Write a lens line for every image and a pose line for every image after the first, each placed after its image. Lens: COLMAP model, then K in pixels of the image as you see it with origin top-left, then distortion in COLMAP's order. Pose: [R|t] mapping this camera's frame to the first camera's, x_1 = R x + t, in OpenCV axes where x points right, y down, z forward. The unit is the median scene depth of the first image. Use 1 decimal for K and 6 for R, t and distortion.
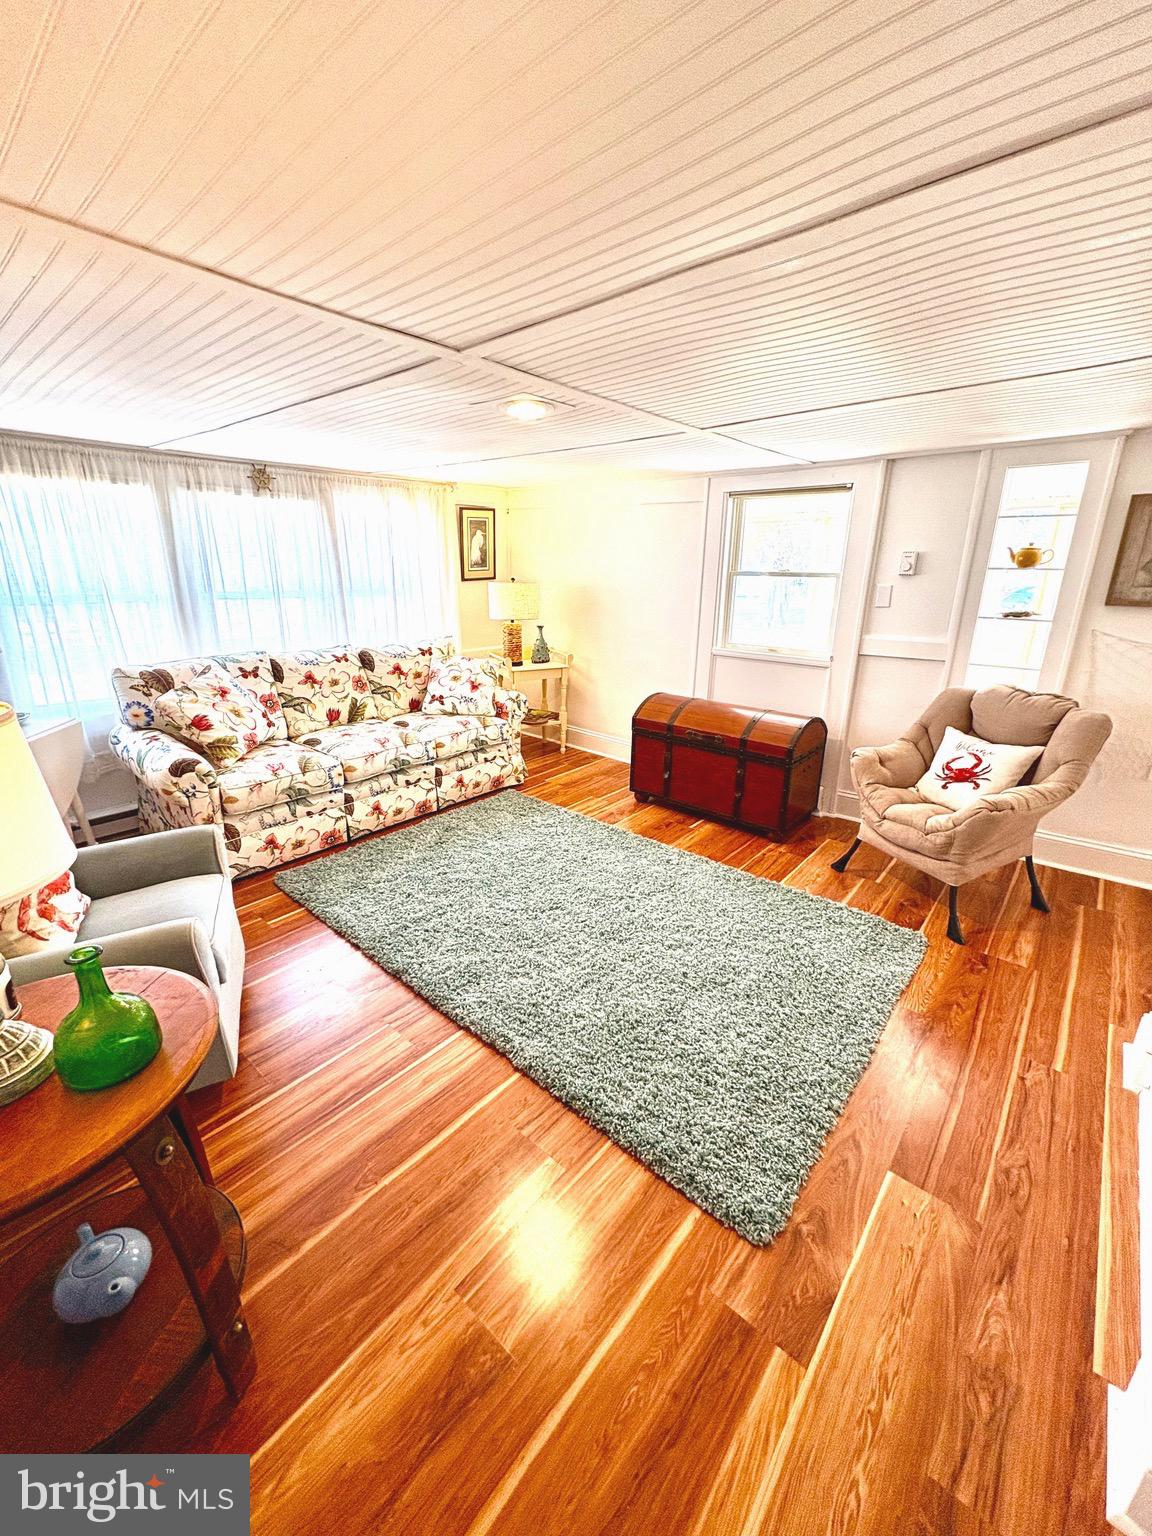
lens RADIAL K [[608.9, 0, 582.4], [0, 608.9, 758.7], [0, 0, 1]] dist [0.000063, -0.000009]
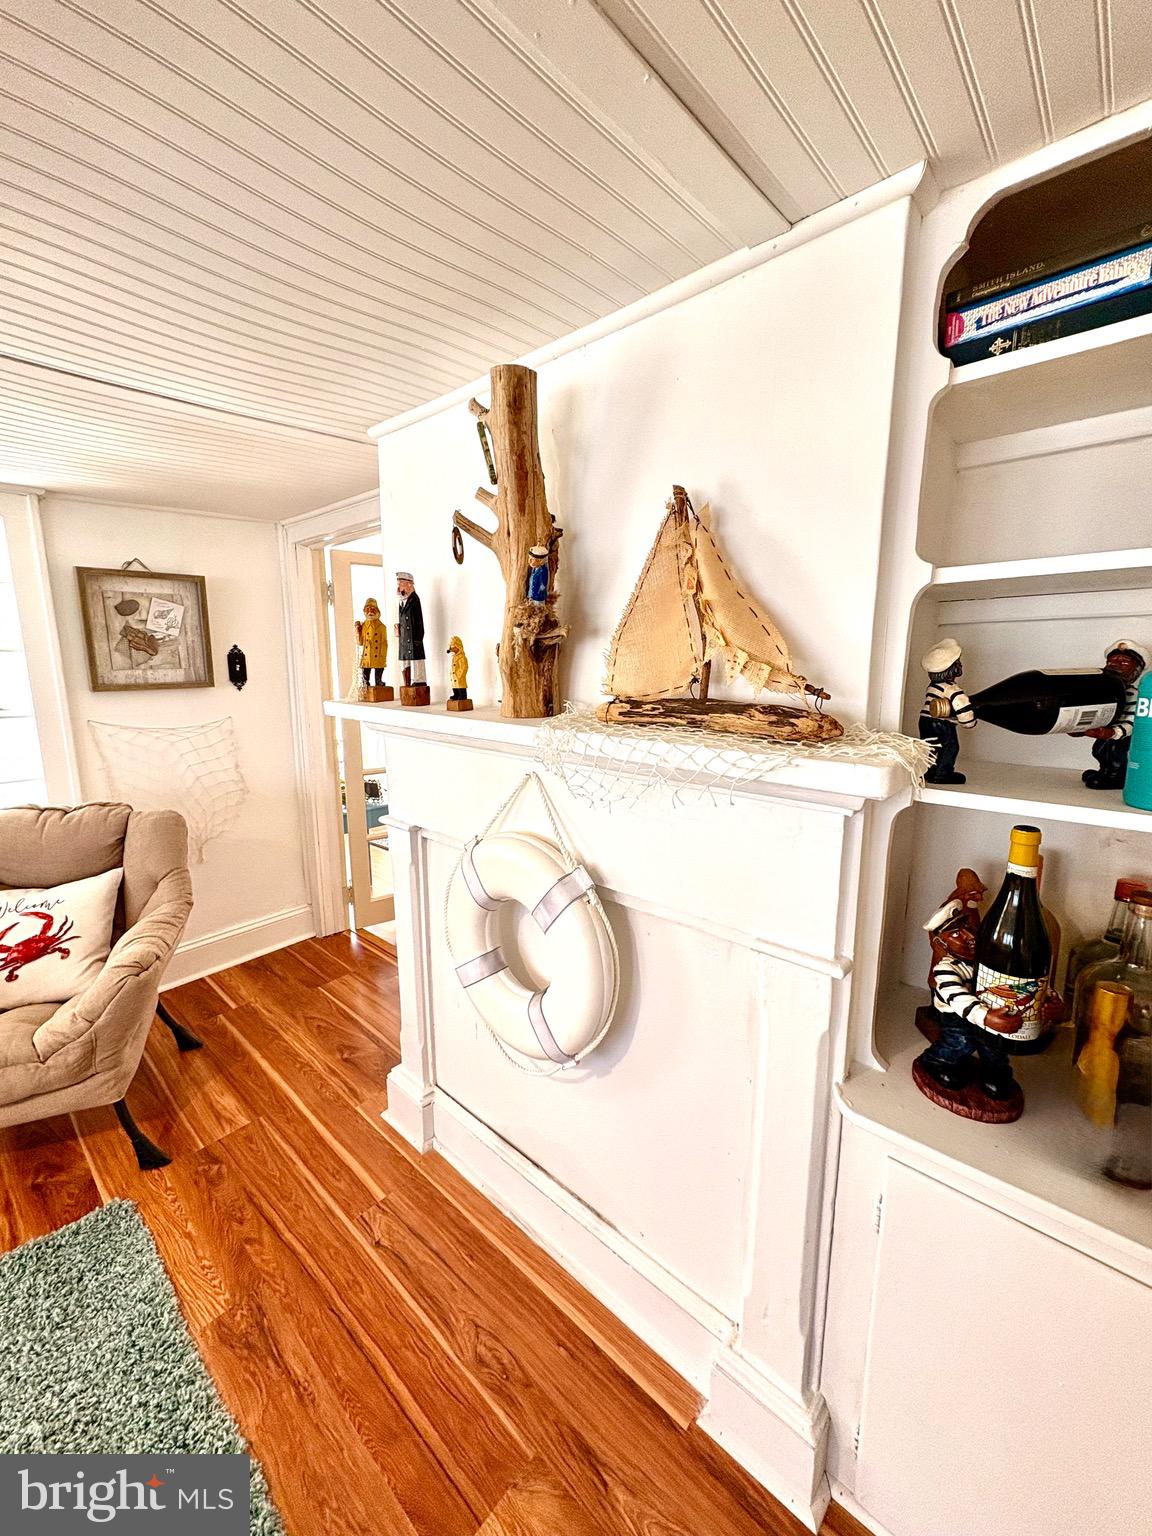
lens RADIAL K [[608.9, 0, 578.7], [0, 608.9, 768.5], [0, 0, 1]] dist [0.000063, -0.000009]
pose [[0.034612, -0.182897, 0.982523, 0.028756], [0.302860, 0.938803, 0.164089, -0.094249], [-0.952406, 0.291887, 0.087886, 0.343944]]
